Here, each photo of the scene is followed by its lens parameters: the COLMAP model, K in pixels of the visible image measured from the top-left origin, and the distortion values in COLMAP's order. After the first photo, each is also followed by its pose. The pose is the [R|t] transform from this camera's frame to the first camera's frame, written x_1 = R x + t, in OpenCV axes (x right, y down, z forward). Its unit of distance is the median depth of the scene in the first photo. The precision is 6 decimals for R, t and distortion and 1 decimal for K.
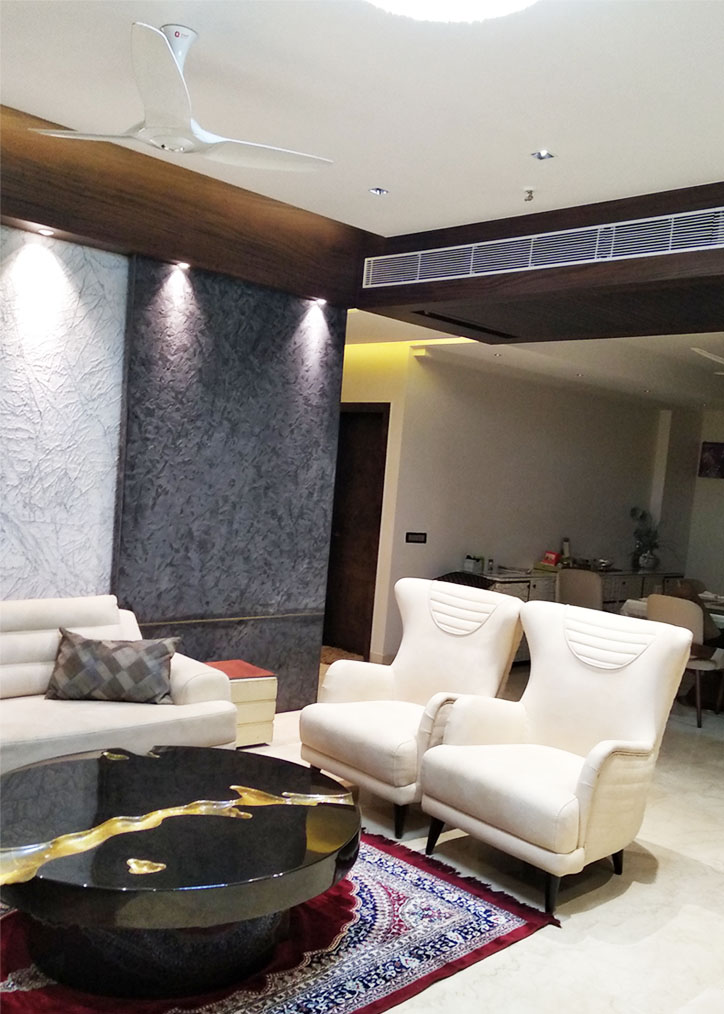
lens RADIAL K [[878.8, 0, 362.4], [0, 878.8, 565.0], [0, 0, 1]] dist [0.067497, -0.140323]
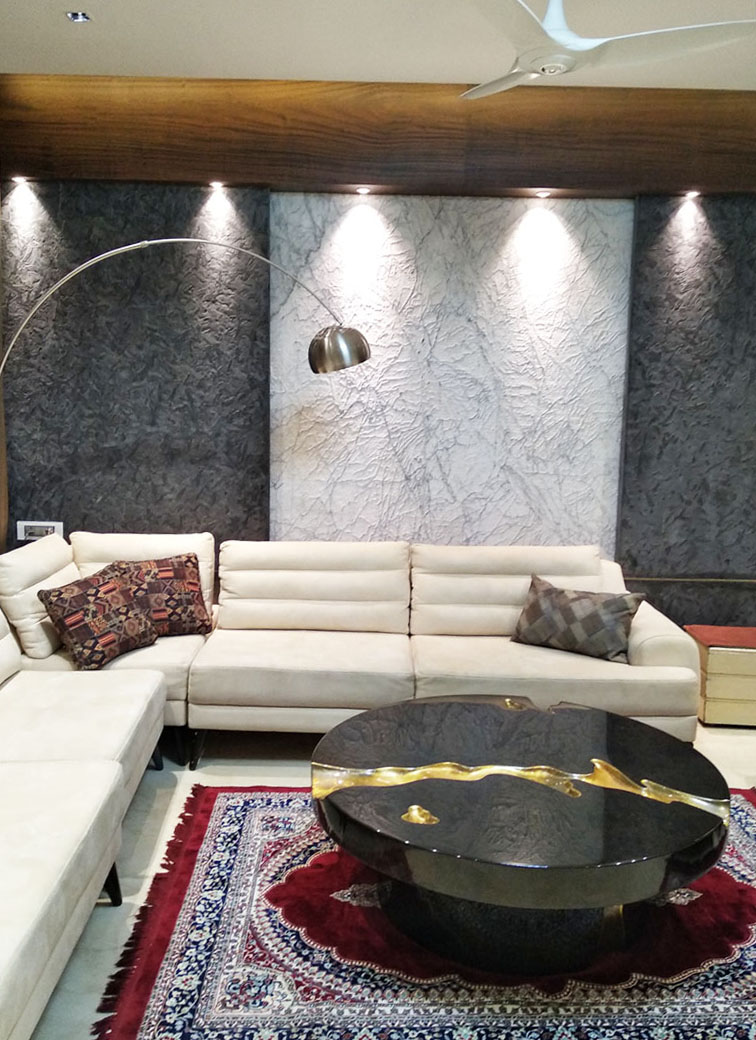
lens RADIAL K [[832.1, 0, 378.0], [0, 832.1, 520.0], [0, 0, 1]] dist [0.043244, -0.069687]
pose [[0.732189, 0.022590, -0.680727, 0.161258], [-0.024813, 0.999671, 0.006485, 0.004690], [0.680649, 0.012142, 0.732509, 0.137853]]
